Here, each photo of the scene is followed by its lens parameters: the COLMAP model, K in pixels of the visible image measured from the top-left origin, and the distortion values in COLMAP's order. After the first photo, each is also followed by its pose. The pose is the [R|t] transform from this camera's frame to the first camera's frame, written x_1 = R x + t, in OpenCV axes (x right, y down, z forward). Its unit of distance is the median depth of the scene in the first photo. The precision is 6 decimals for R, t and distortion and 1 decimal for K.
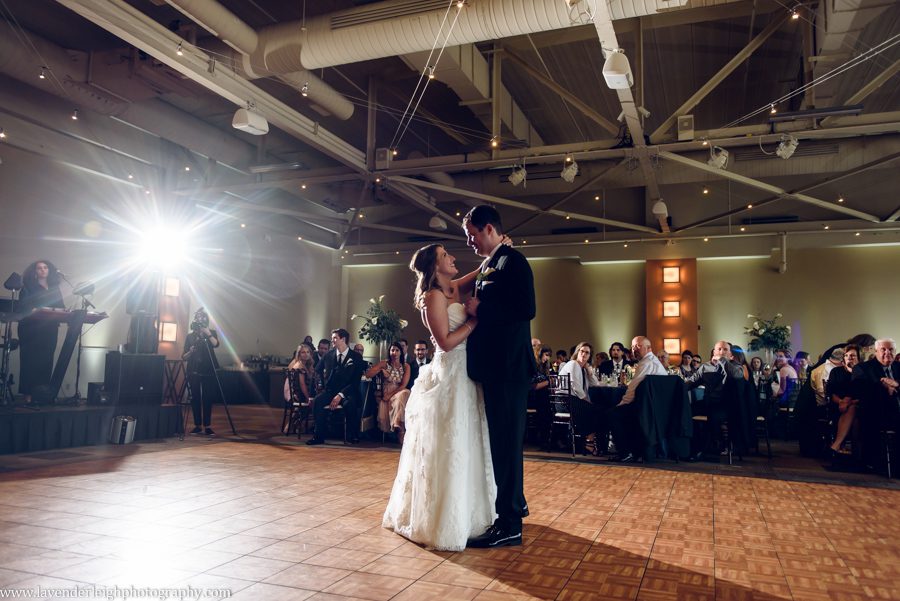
lens RADIAL K [[687.8, 0, 450.0], [0, 687.8, 300.5], [0, 0, 1]] dist [-0.002209, -0.000984]
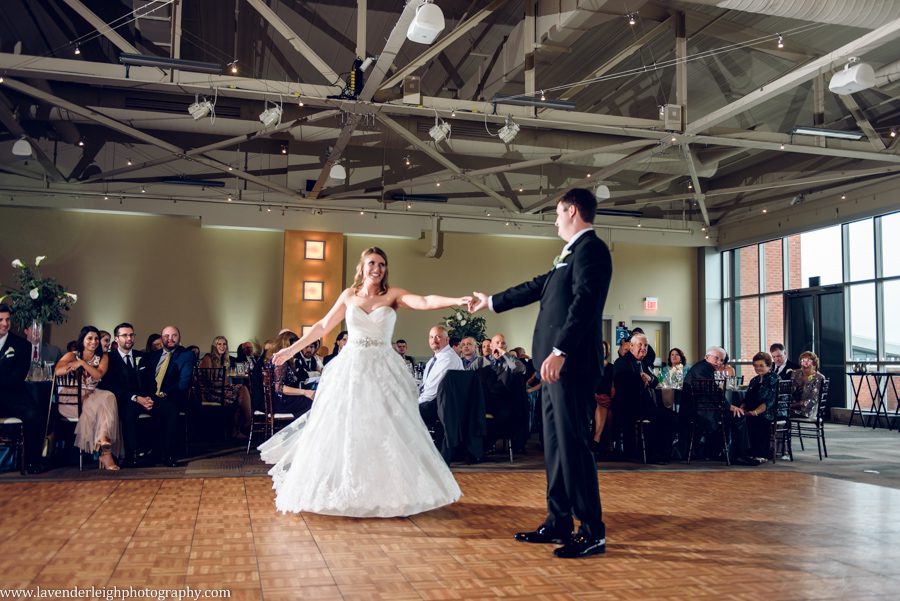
lens RADIAL K [[853.4, 0, 470.7], [0, 853.4, 297.1], [0, 0, 1]] dist [-0.009939, 0.001769]
pose [[0.806019, 0.044701, 0.590199, -0.211903], [-0.060973, 0.998110, 0.007675, 0.000642], [-0.588741, -0.042172, 0.807221, 0.058836]]
